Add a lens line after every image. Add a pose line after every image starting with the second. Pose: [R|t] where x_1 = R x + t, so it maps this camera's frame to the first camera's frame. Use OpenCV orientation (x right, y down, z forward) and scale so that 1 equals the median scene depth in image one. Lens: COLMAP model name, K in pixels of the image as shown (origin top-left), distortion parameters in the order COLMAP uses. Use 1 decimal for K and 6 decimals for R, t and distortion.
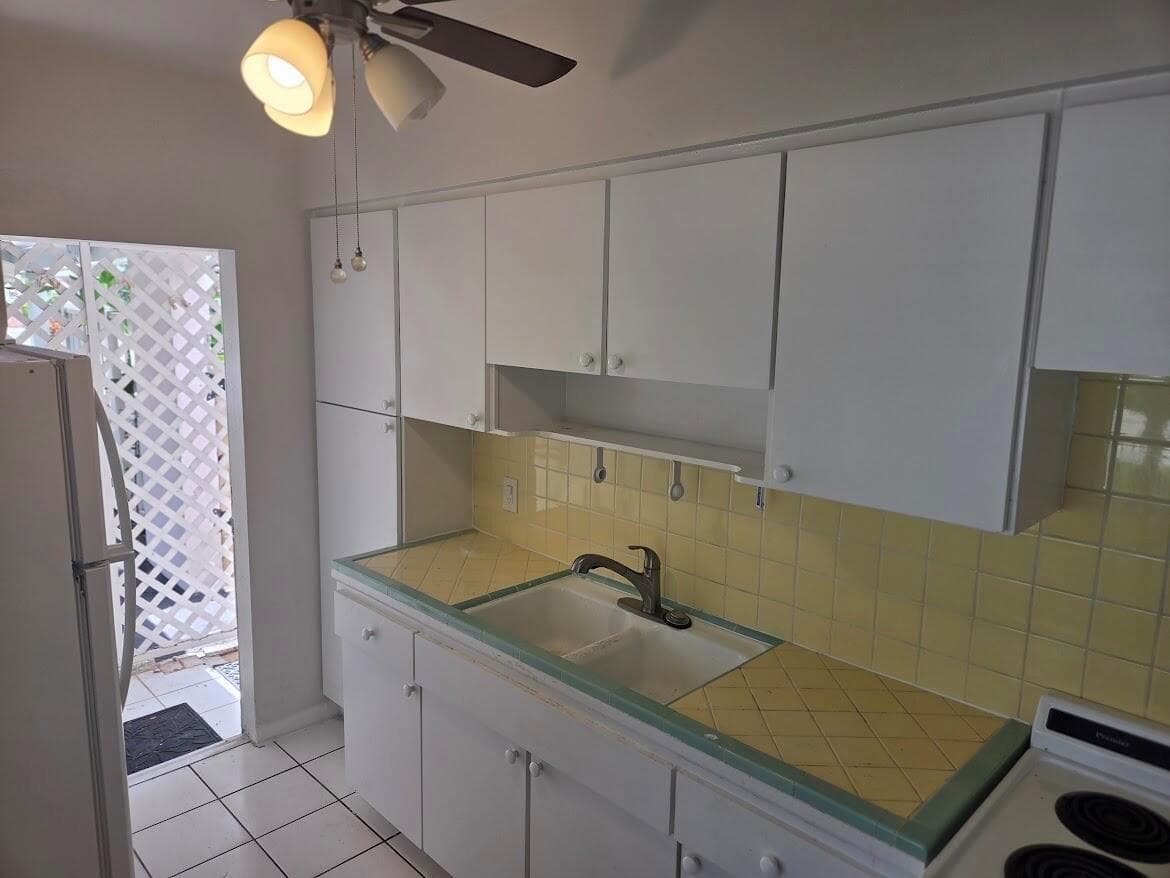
lens RADIAL K [[808.7, 0, 585.0], [0, 808.7, 439.0], [0, 0, 1]] dist [0.004689, 0.000856]
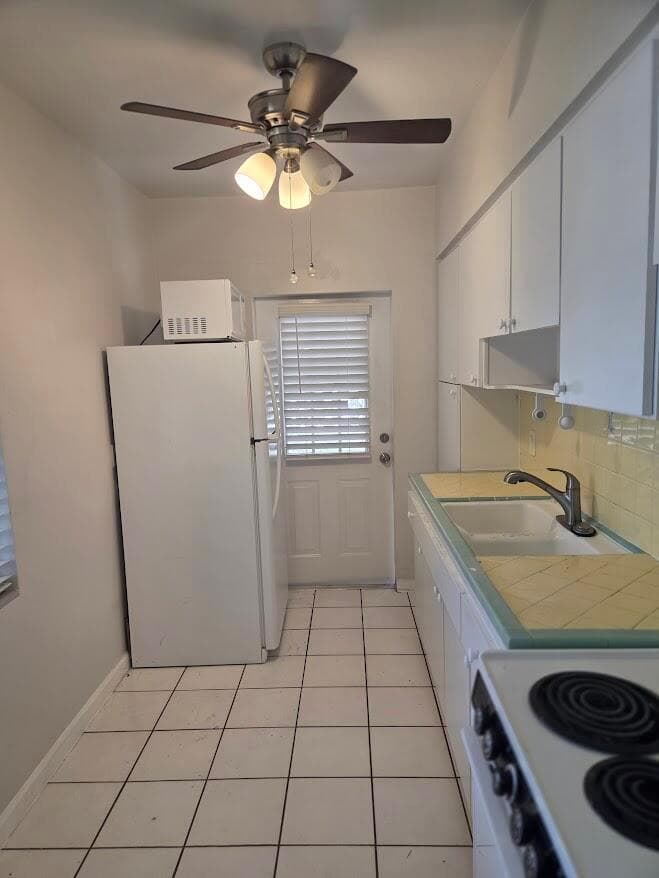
lens RADIAL K [[606.9, 0, 329.5], [0, 606.9, 439.0], [0, 0, 1]] dist [0.004689, 0.000856]
pose [[0.712731, 0.046439, -0.699899, 0.489875], [-0.063363, 0.997989, 0.001694, 0.105926], [0.698570, 0.043140, 0.714240, 0.039158]]
